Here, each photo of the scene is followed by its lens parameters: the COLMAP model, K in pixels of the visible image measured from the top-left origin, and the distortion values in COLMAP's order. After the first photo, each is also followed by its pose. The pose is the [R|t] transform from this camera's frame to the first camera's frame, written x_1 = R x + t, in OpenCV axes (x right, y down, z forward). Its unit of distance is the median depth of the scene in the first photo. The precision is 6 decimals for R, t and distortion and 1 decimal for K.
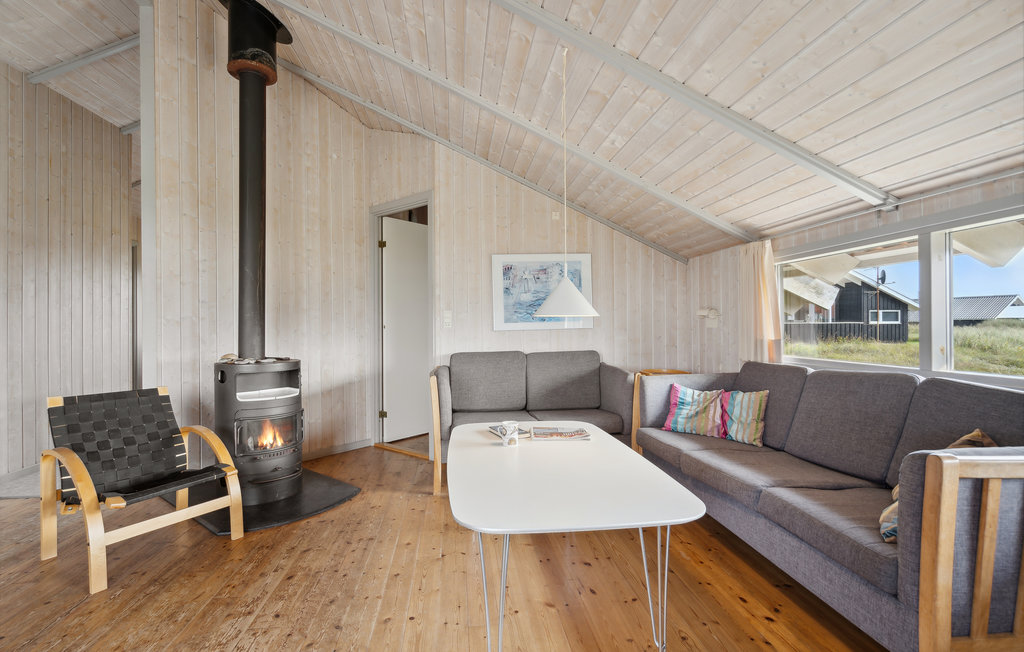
lens RADIAL K [[479.8, 0, 512.0], [0, 479.8, 326.0], [0, 0, 1]] dist [-0.002543, 0.000463]
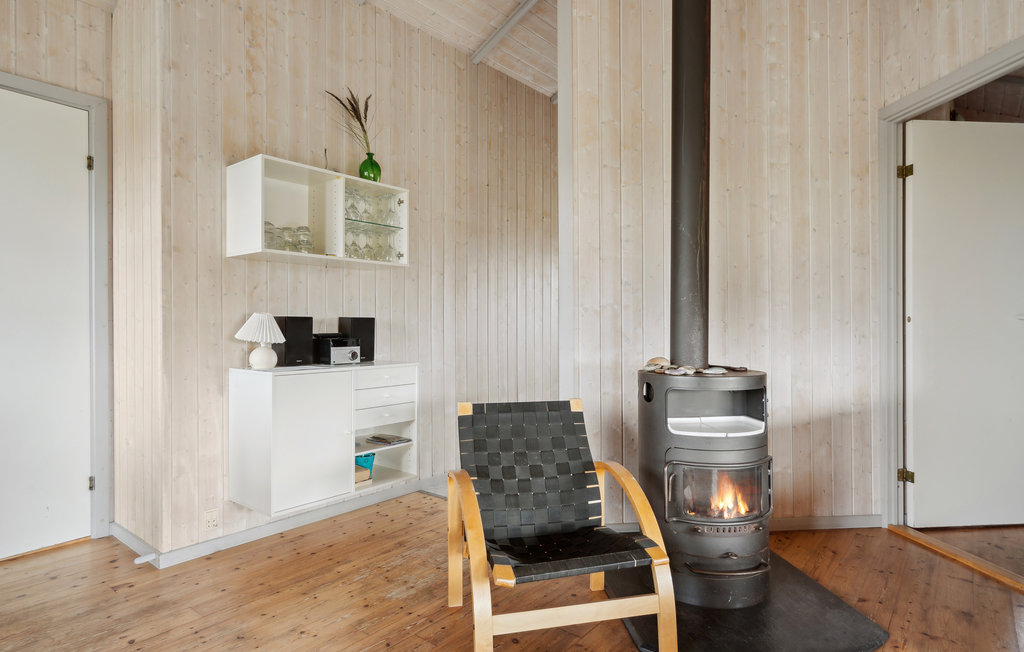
lens RADIAL K [[568.2, 0, 507.8], [0, 568.2, 323.7], [0, 0, 1]] dist [0.012174, 0.000312]
pose [[0.698339, 0.000308, -0.715767, -0.162776], [-0.001201, 0.999999, -0.000741, 0.011516], [0.715766, 0.001377, 0.698339, 0.285736]]
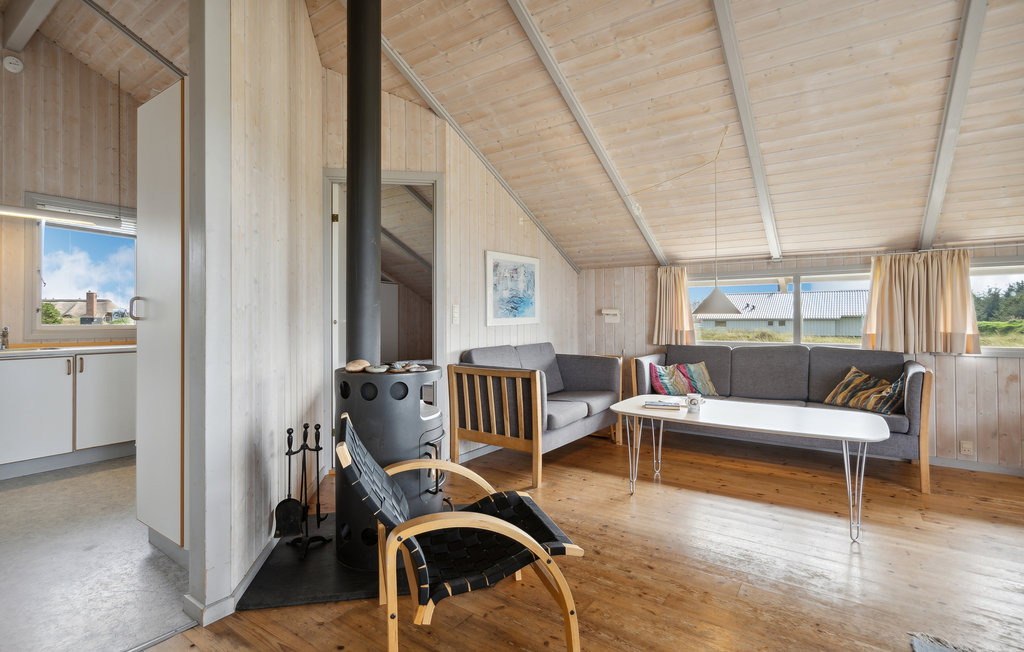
lens RADIAL K [[483.9, 0, 513.3], [0, 483.9, 318.3], [0, 0, 1]] dist [0.000162, 0.000220]
pose [[0.661156, 0.006483, 0.750221, -0.927100], [-0.000823, 0.999968, -0.007917, 0.001933], [-0.750248, 0.004617, 0.661140, 0.346867]]
